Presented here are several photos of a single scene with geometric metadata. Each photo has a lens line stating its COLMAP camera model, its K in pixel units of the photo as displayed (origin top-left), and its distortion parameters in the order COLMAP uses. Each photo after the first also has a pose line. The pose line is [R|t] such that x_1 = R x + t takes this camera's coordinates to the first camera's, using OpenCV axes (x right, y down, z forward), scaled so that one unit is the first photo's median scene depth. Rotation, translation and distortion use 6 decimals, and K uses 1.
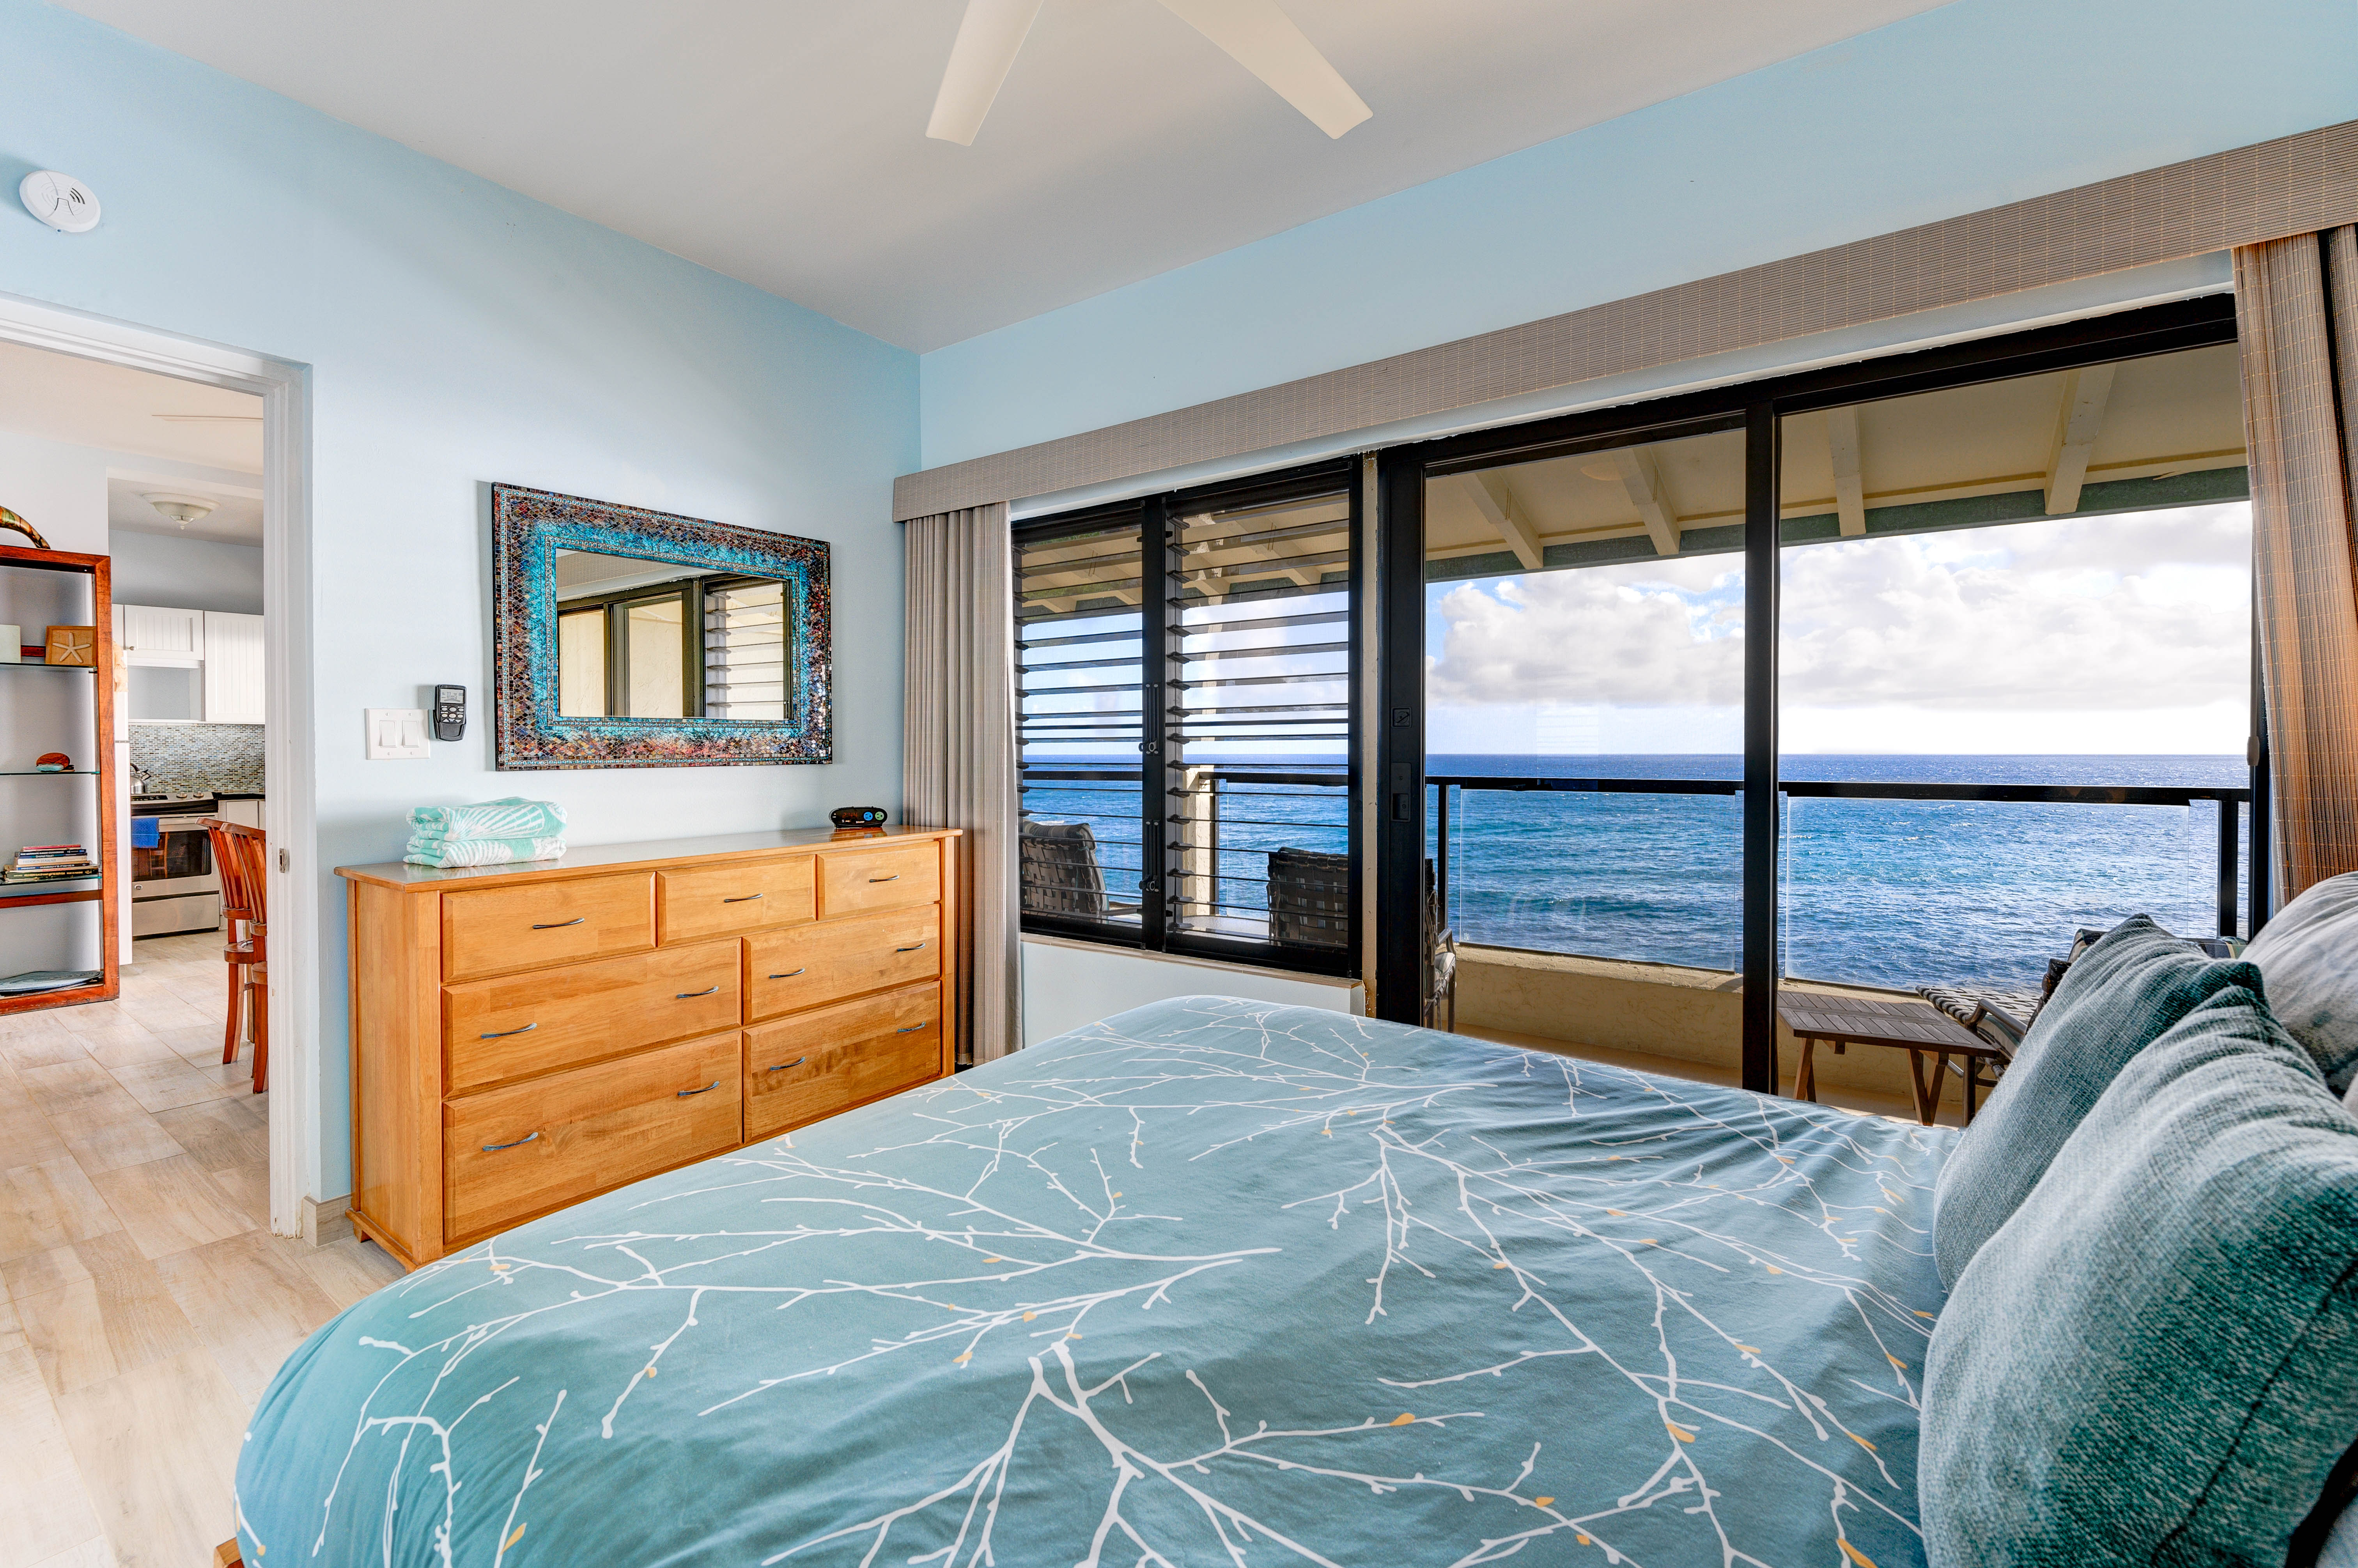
lens RADIAL K [[1006.2, 0, 1179.0], [0, 1006.2, 784.0], [0, 0, 1]] dist [-0.014051, 0.000031]
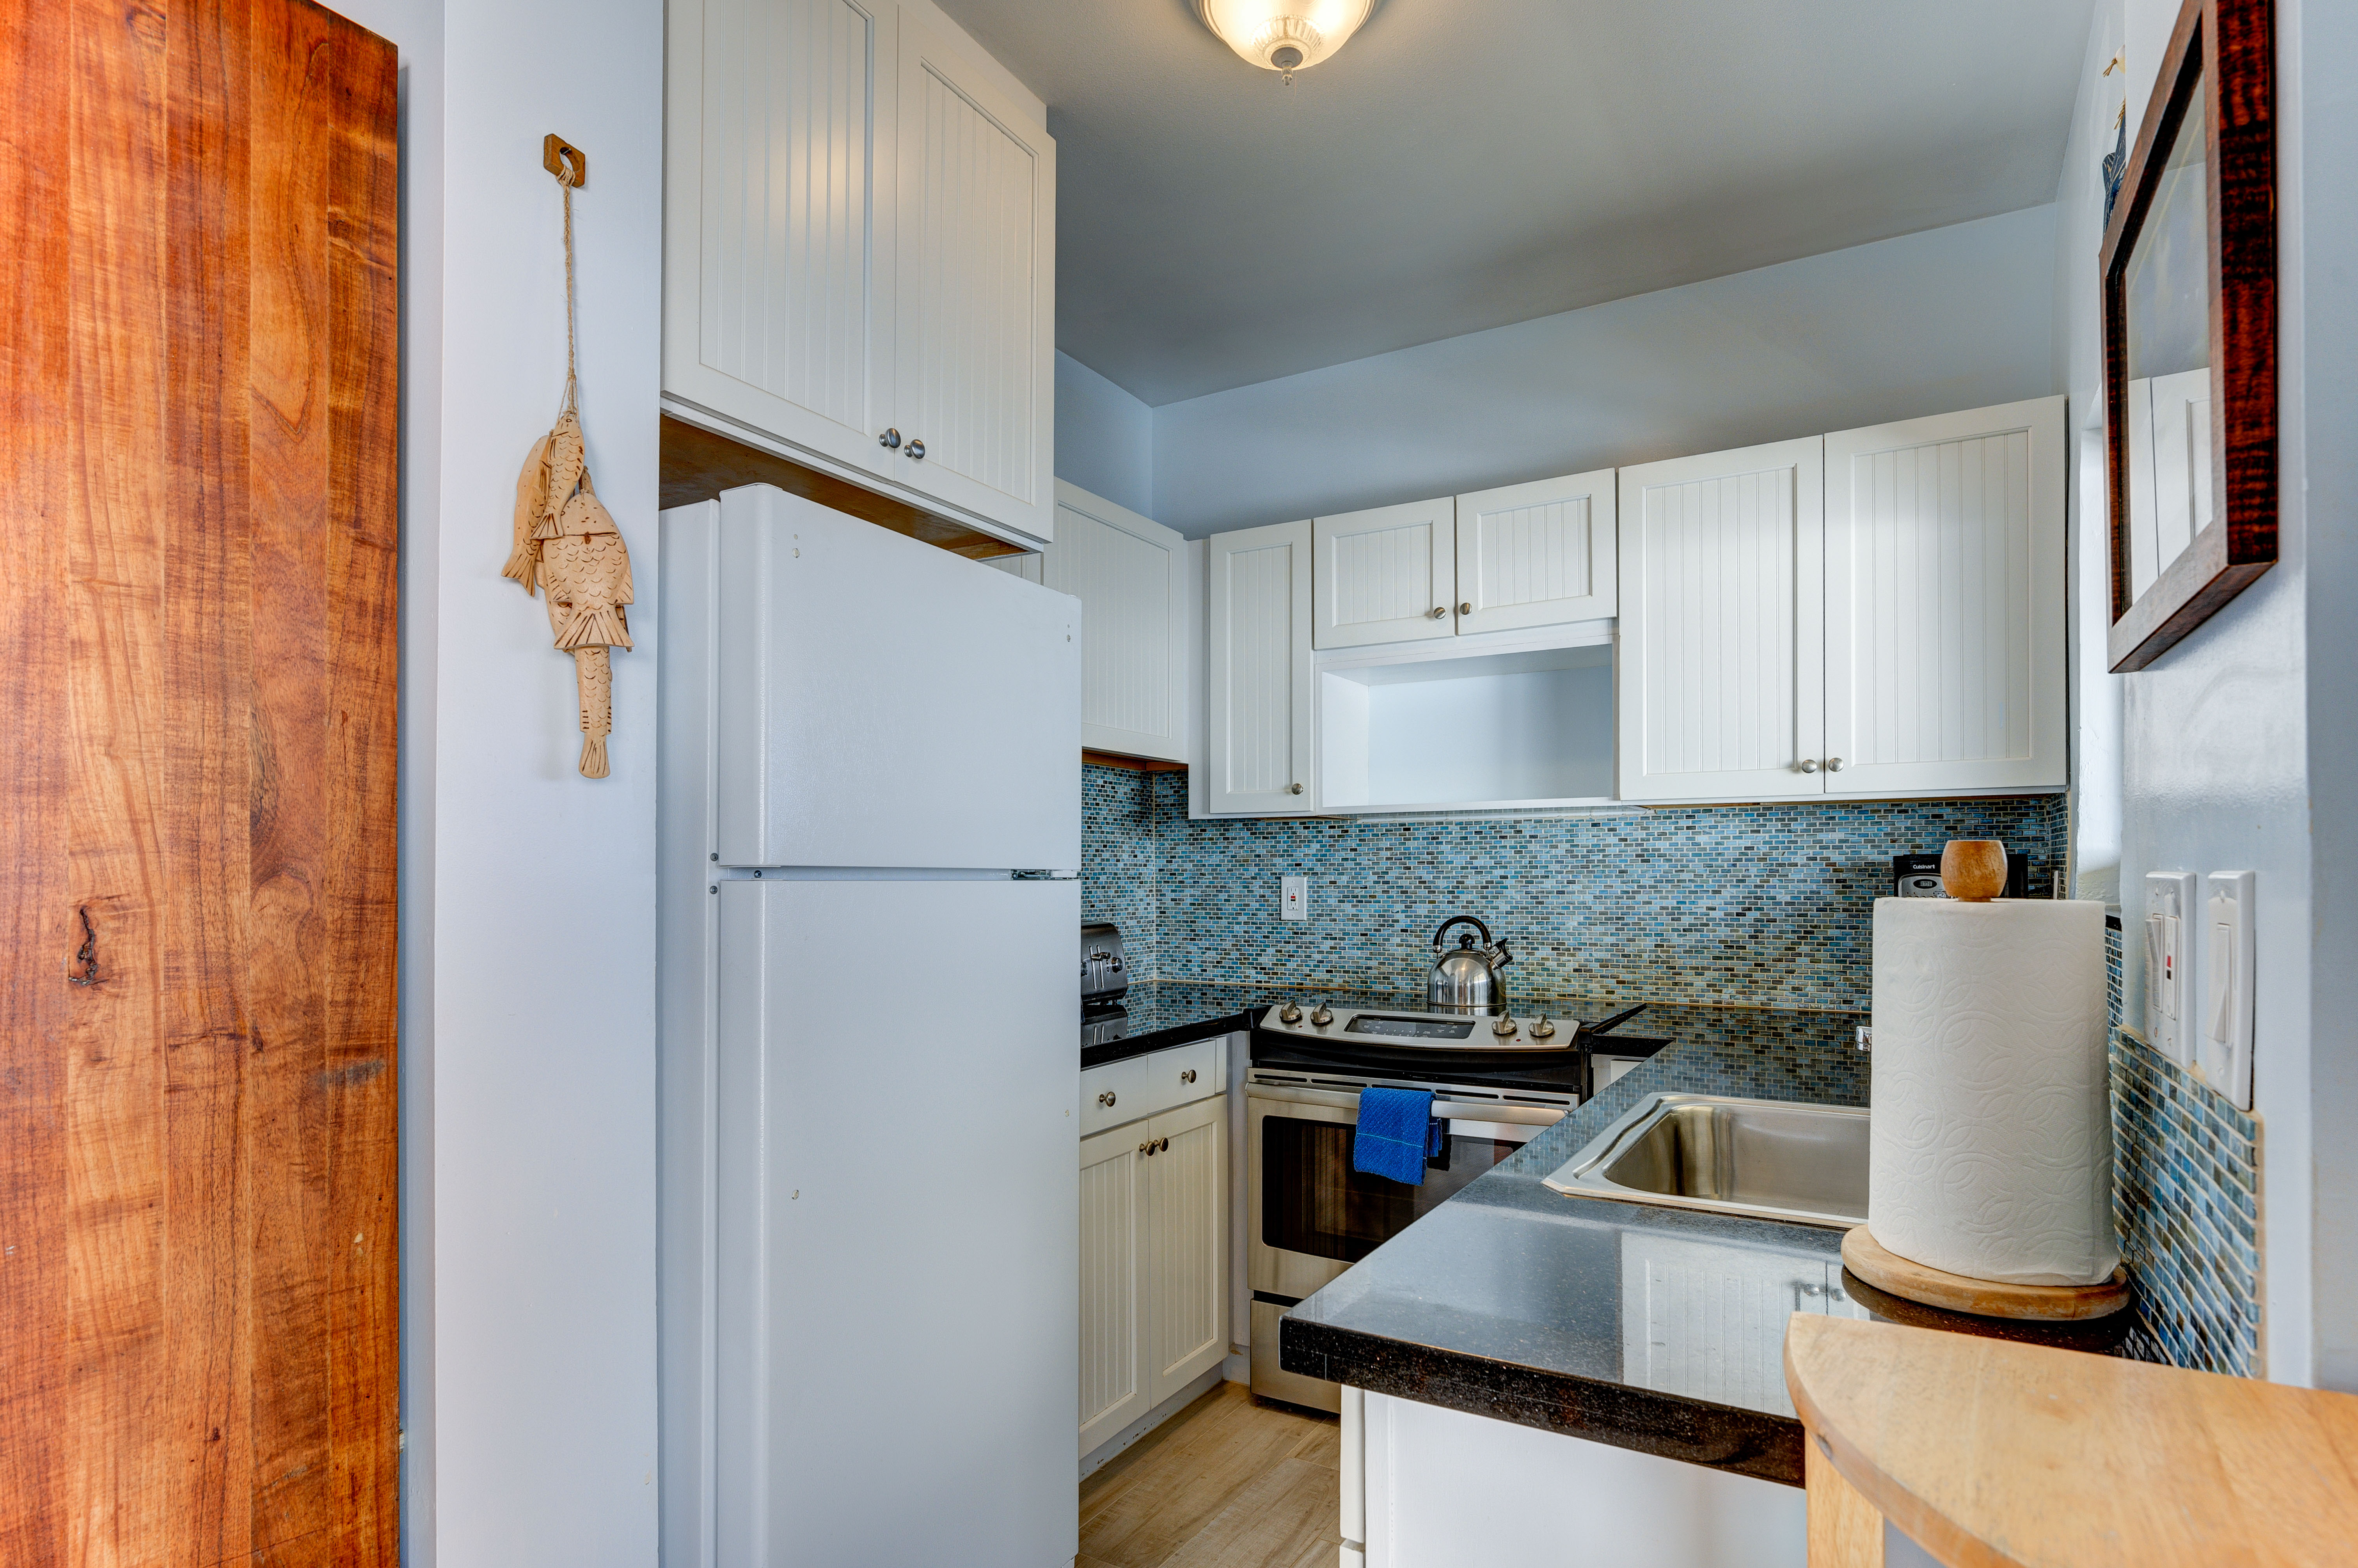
lens RADIAL K [[1224.7, 0, 1176.3], [0, 1224.7, 864.3], [0, 0, 1]] dist [-0.002382, -0.000224]
pose [[0.100001, -0.006800, -0.994964, -0.582168], [-0.021738, 0.999723, -0.009017, -0.034274], [0.994750, 0.022530, 0.099825, 0.803175]]
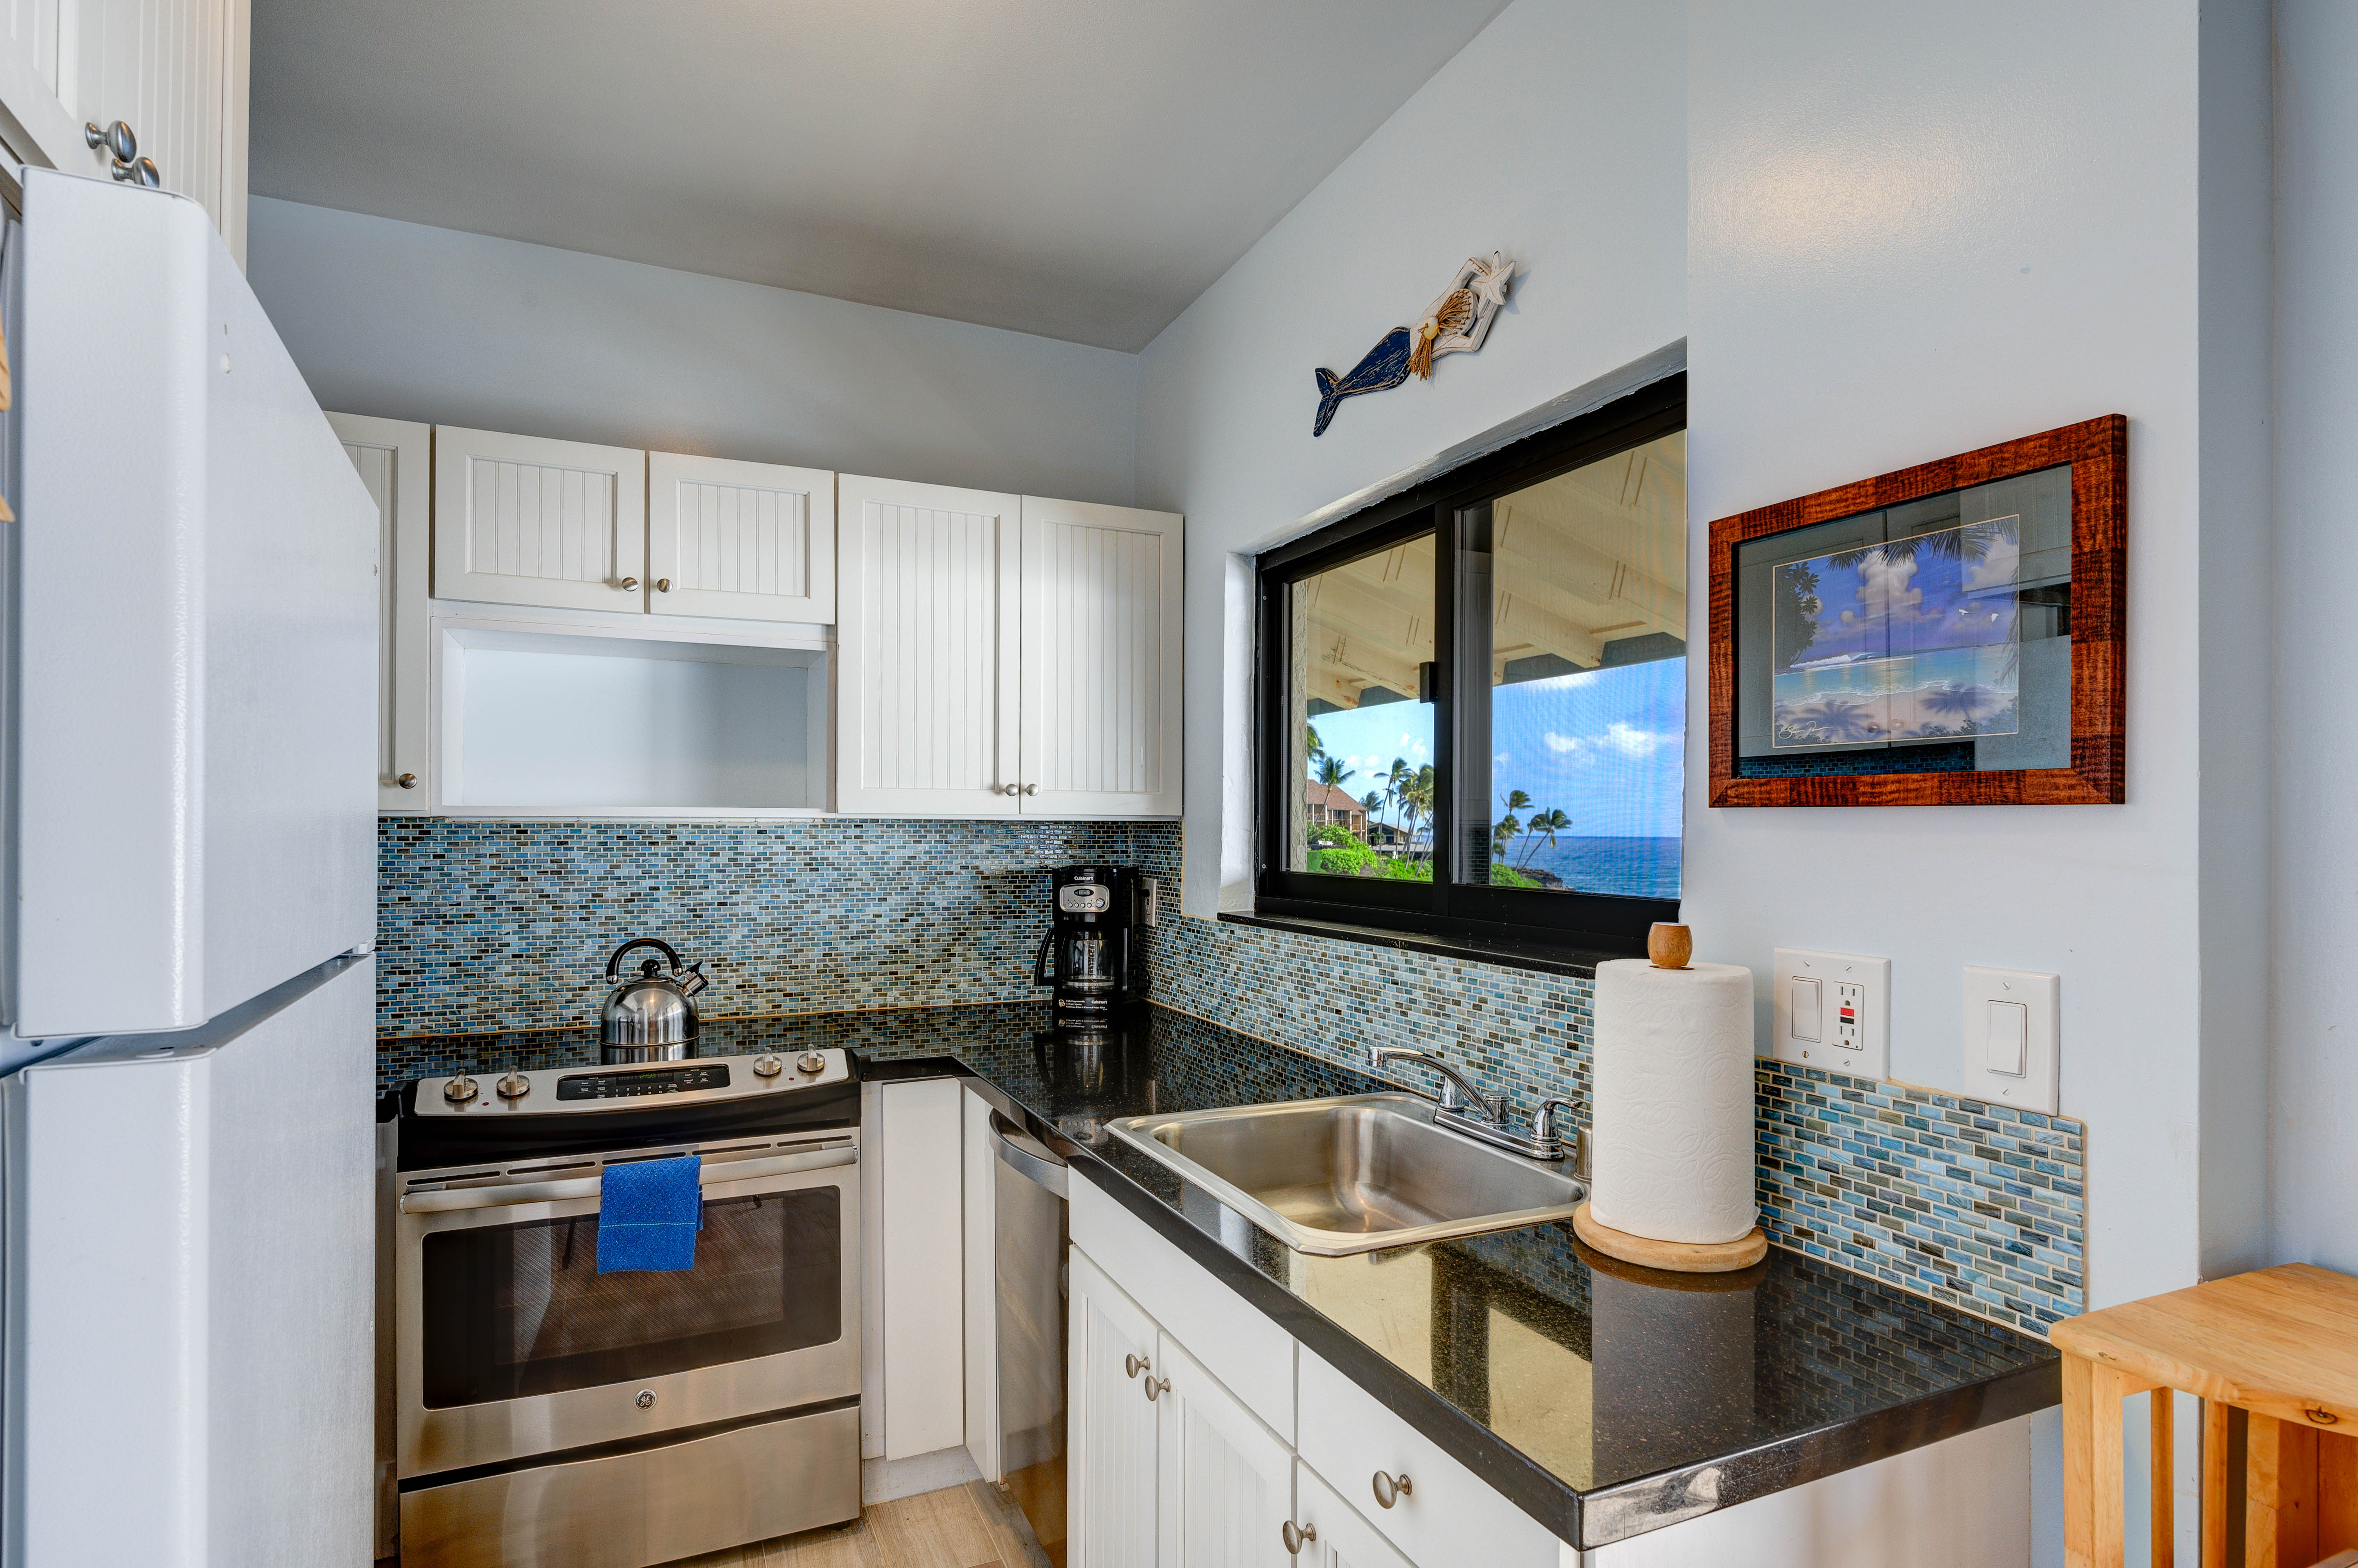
lens RADIAL K [[1177.5, 0, 1187.2], [0, 1177.5, 829.4], [0, 0, 1]] dist [-0.010518, -0.000184]
pose [[0.873216, -0.001379, -0.487331, -0.686534], [-0.012675, 0.999593, -0.025541, -0.048760], [0.487168, 0.028480, 0.872844, 0.712757]]
